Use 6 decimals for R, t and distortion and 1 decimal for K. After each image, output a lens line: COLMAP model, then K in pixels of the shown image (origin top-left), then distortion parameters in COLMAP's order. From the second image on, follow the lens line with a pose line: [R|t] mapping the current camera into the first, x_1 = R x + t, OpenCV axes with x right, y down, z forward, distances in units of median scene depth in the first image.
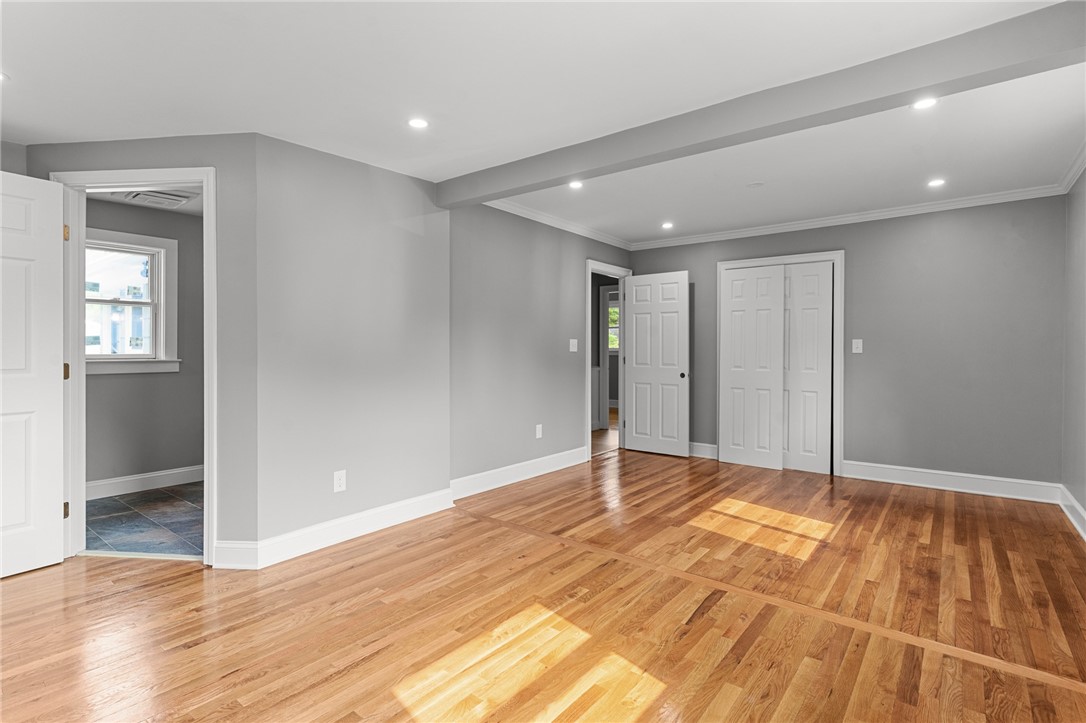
lens RADIAL K [[522.6, 0, 552.7], [0, 522.6, 357.9], [0, 0, 1]] dist [0.004420, 0.000029]
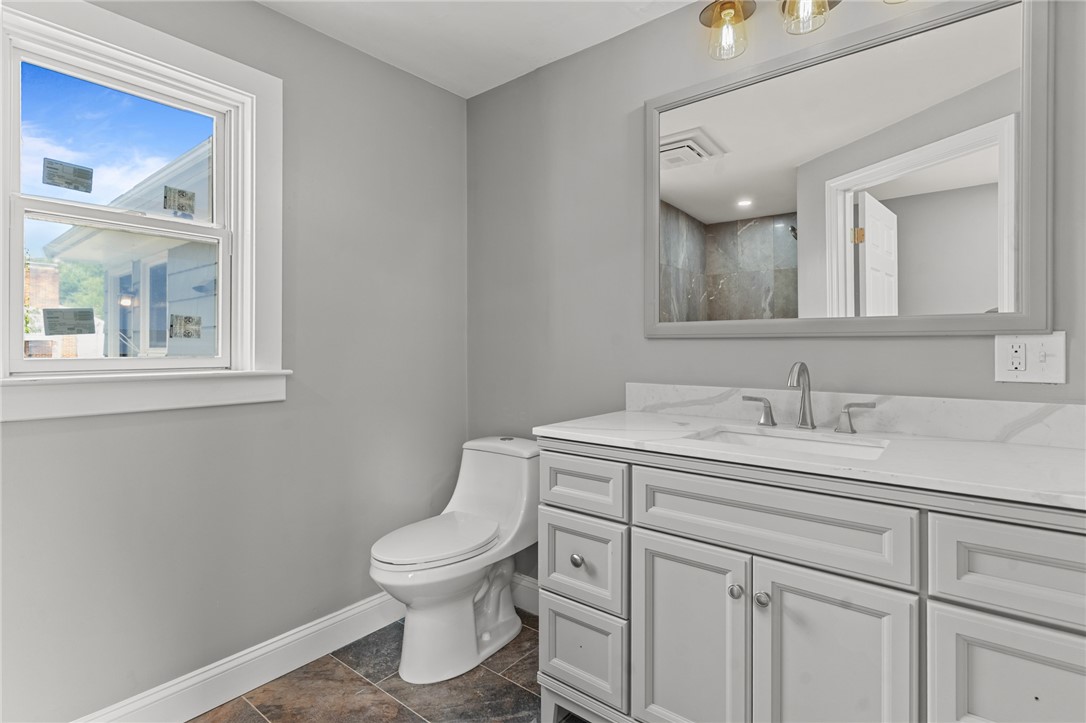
lens RADIAL K [[522.6, 0, 547.5], [0, 522.6, 351.6], [0, 0, 1]] dist [0.004420, 0.000029]
pose [[0.999873, -0.010264, -0.012194, -0.507993], [0.010157, 0.999909, -0.008852, -0.005777], [0.012284, 0.008727, 0.999886, 0.597278]]
